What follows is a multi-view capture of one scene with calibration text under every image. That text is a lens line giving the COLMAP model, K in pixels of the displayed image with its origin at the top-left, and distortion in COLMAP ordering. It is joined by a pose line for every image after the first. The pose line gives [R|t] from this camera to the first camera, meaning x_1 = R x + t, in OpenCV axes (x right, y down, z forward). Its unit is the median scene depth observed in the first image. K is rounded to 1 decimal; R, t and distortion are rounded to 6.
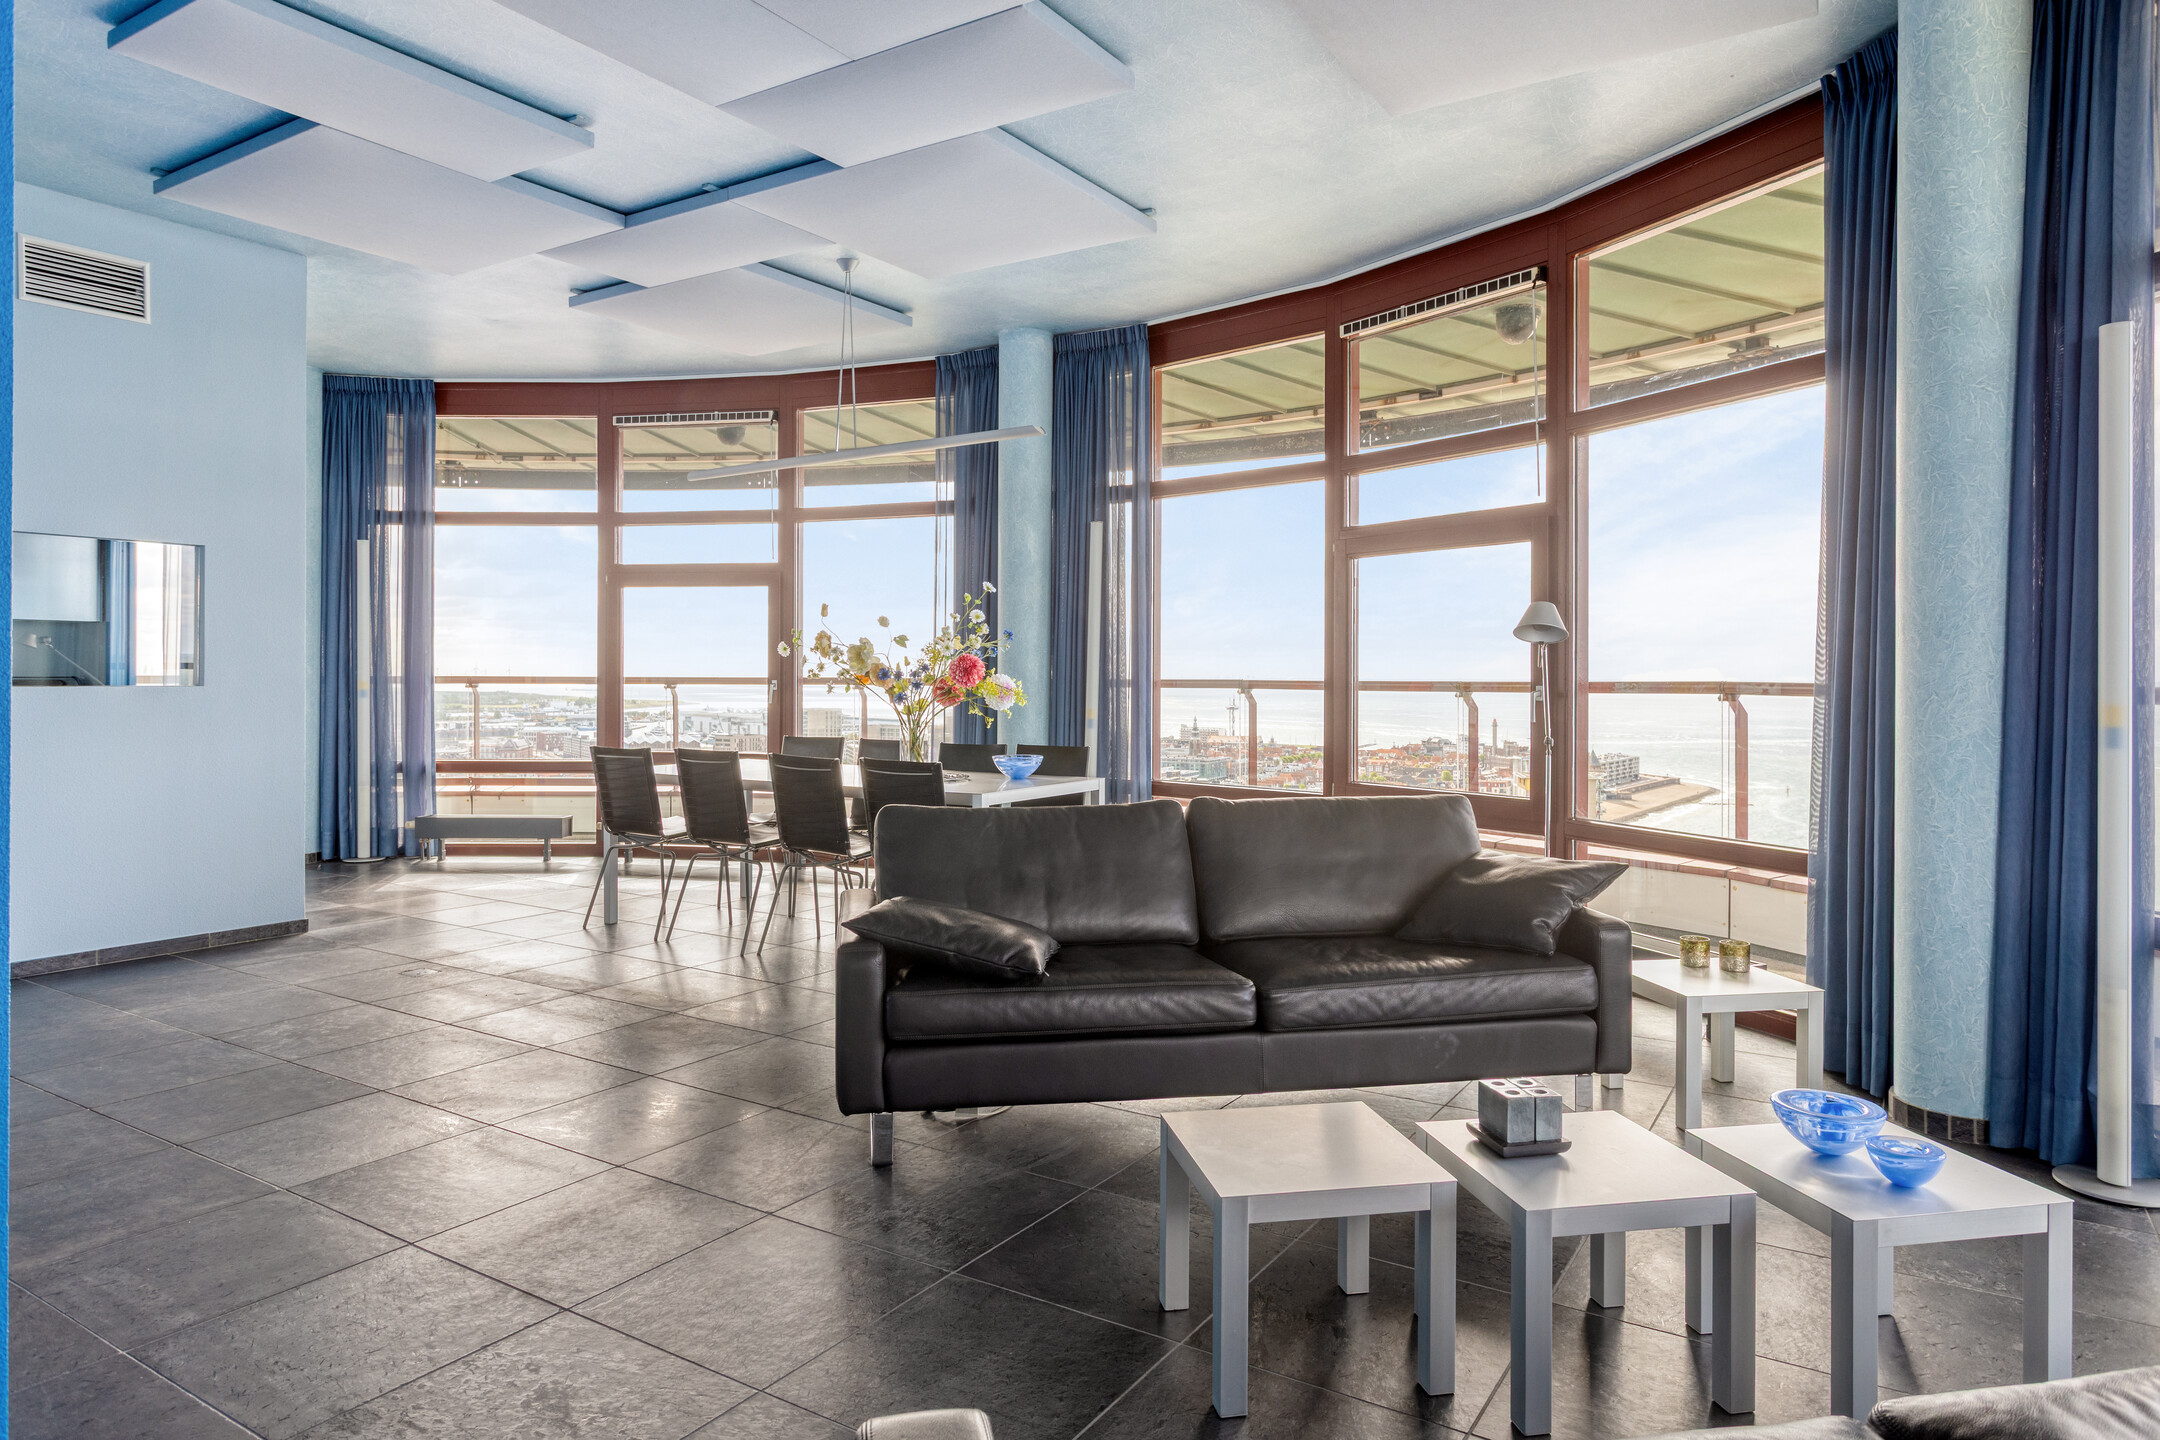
lens RADIAL K [[1331.6, 0, 1091.7], [0, 1331.6, 676.9], [0, 0, 1]] dist [-0.007458, 0.009632]
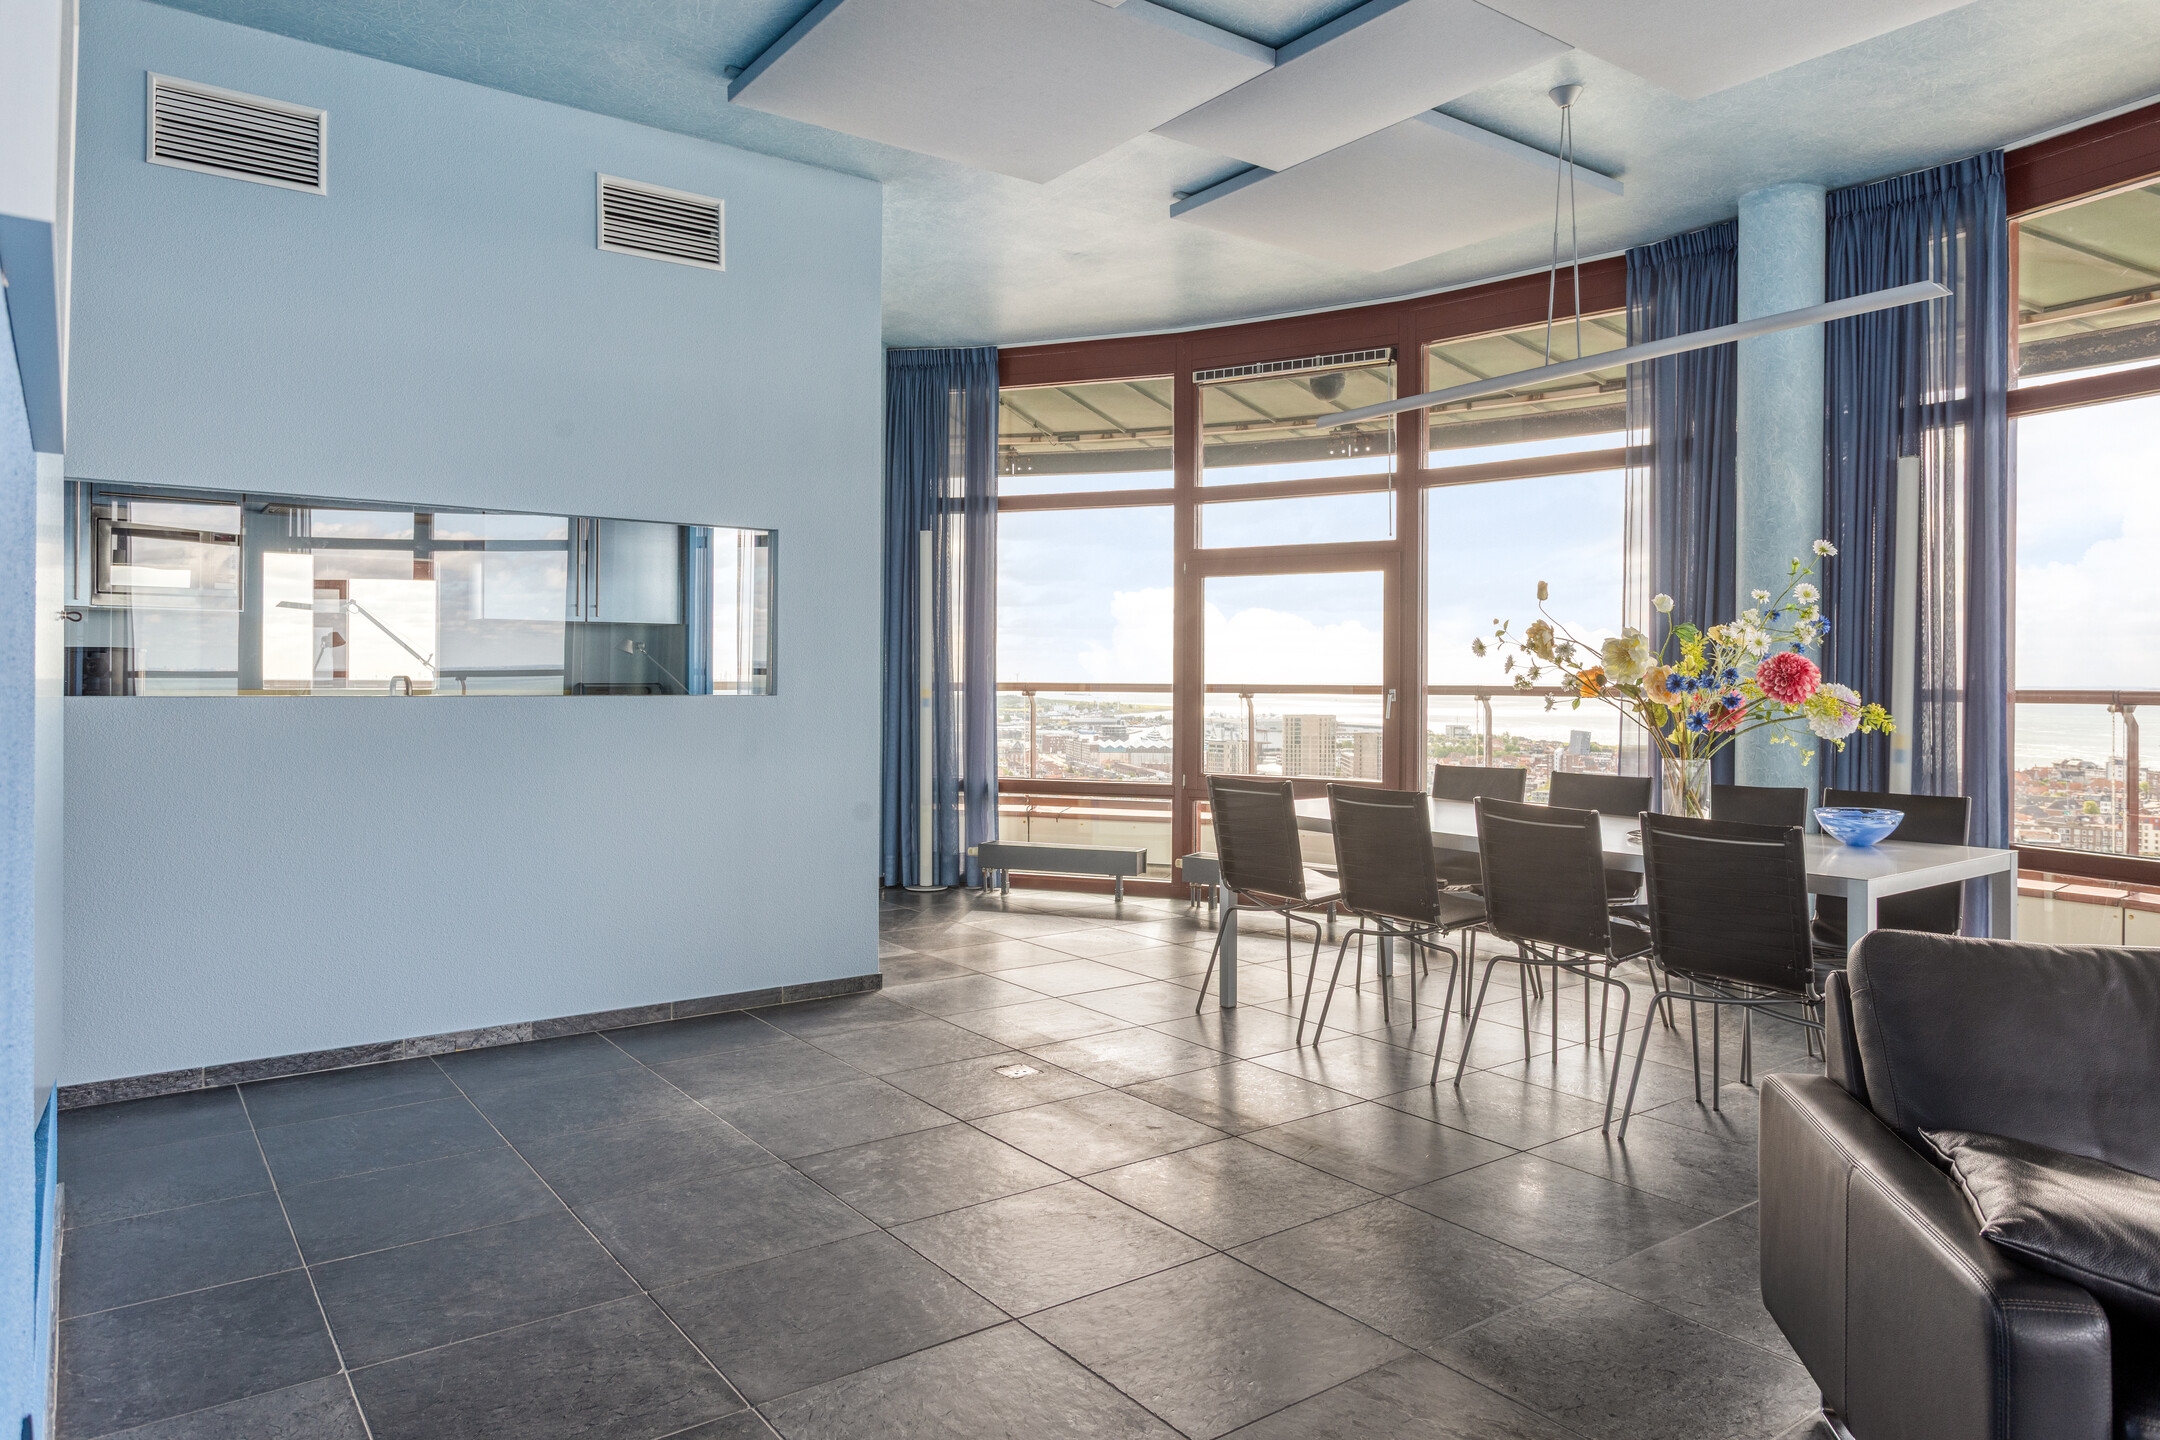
lens RADIAL K [[1375.7, 0, 1074.5], [0, 1375.7, 684.9], [0, 0, 1]] dist [-0.003090, 0.007320]
pose [[0.932171, 0.002687, -0.362007, -0.130199], [-0.002103, 0.999996, 0.002007, -0.001567], [0.362011, -0.001110, 0.932173, 0.188380]]
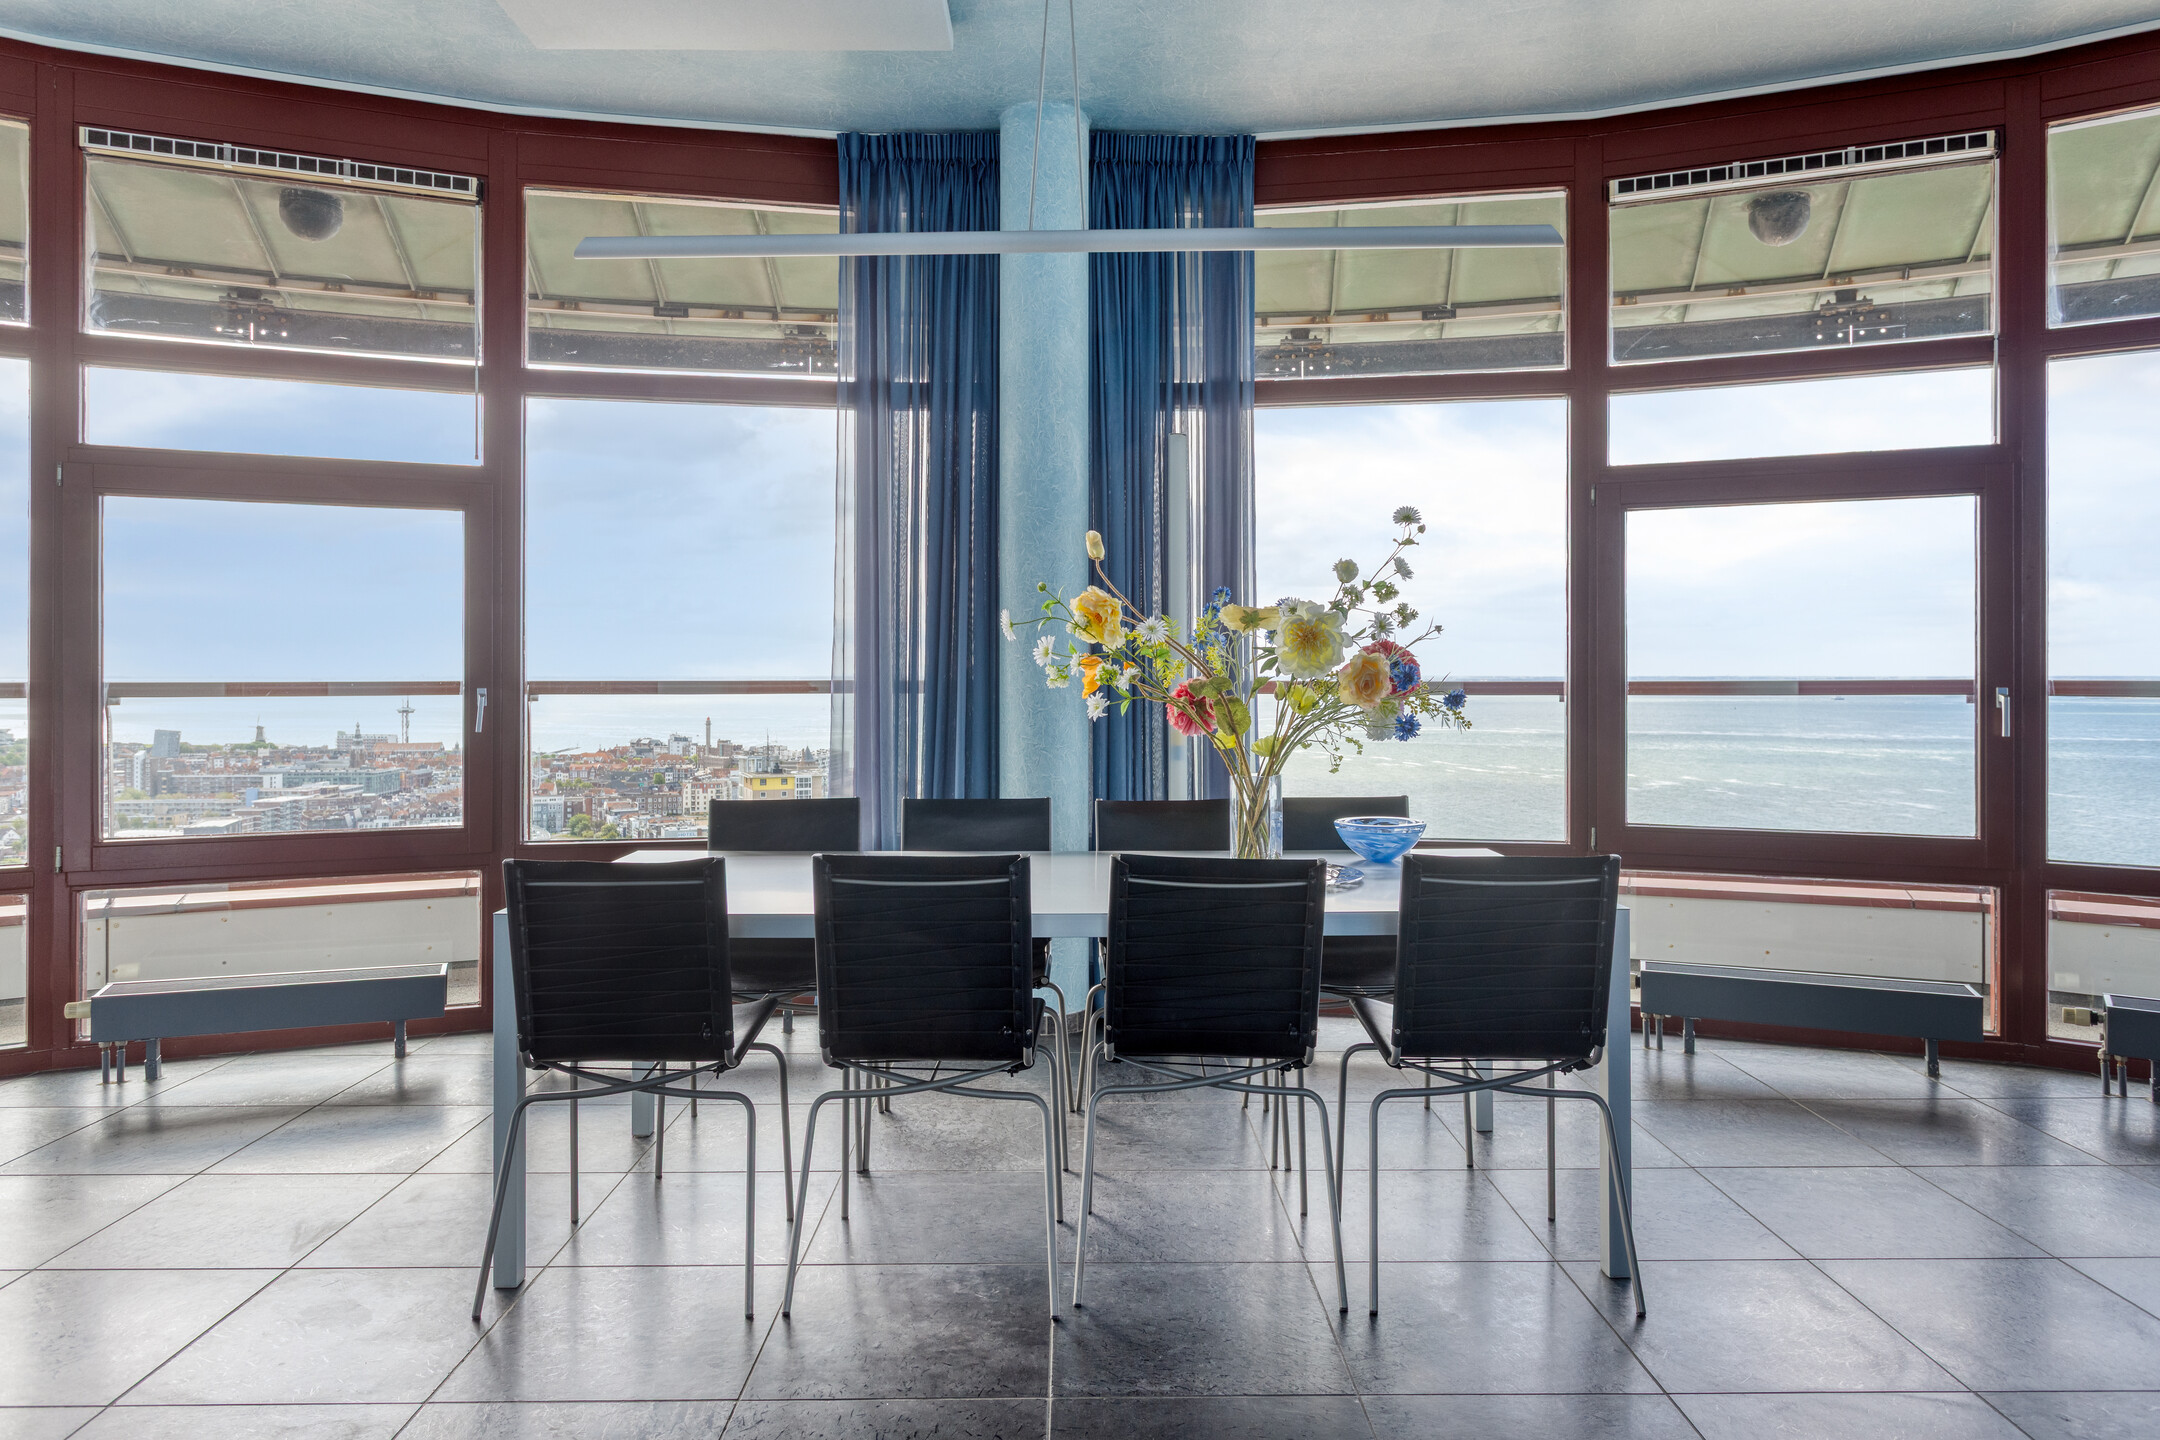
lens RADIAL K [[1375.7, 0, 1090.1], [0, 1375.7, 656.6], [0, 0, 1]] dist [-0.003090, 0.007320]
pose [[0.836748, 0.003329, 0.547579, -0.368419], [0.003531, 0.999928, -0.011474, -0.002928], [-0.547577, 0.011534, 0.836676, 0.451084]]
